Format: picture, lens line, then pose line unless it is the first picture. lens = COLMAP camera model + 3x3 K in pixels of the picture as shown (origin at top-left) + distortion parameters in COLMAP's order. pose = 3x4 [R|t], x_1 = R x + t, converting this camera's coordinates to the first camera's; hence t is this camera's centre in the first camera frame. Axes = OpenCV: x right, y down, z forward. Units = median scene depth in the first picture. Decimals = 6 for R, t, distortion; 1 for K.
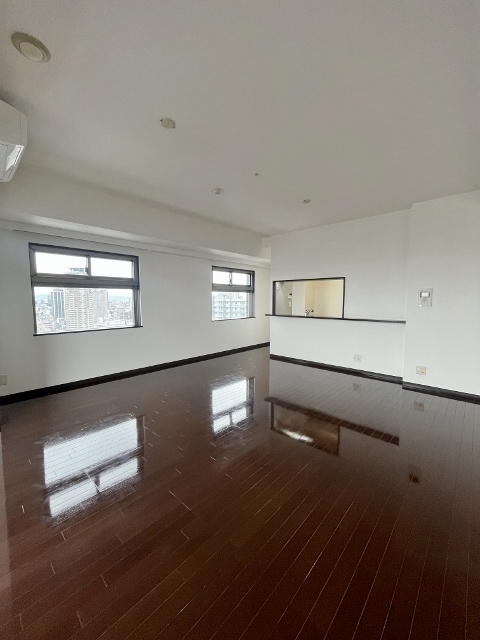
lens RADIAL K [[255.1, 0, 240.0], [0, 255.1, 320.0], [0, 0, 1]] dist [-0.012152, 0.000178]
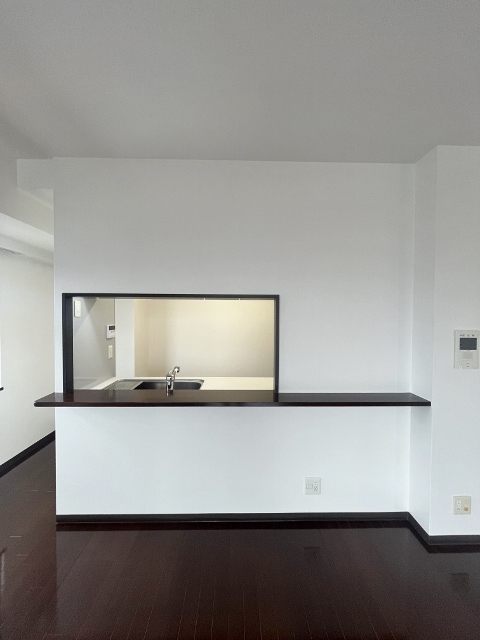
lens RADIAL K [[255.1, 0, 240.0], [0, 255.1, 320.0], [0, 0, 1]] dist [-0.012152, 0.000178]
pose [[0.730062, -0.008493, 0.683328, 0.072164], [0.052414, 0.997673, -0.043598, -0.091080], [-0.681368, 0.067645, 0.728808, 0.597383]]
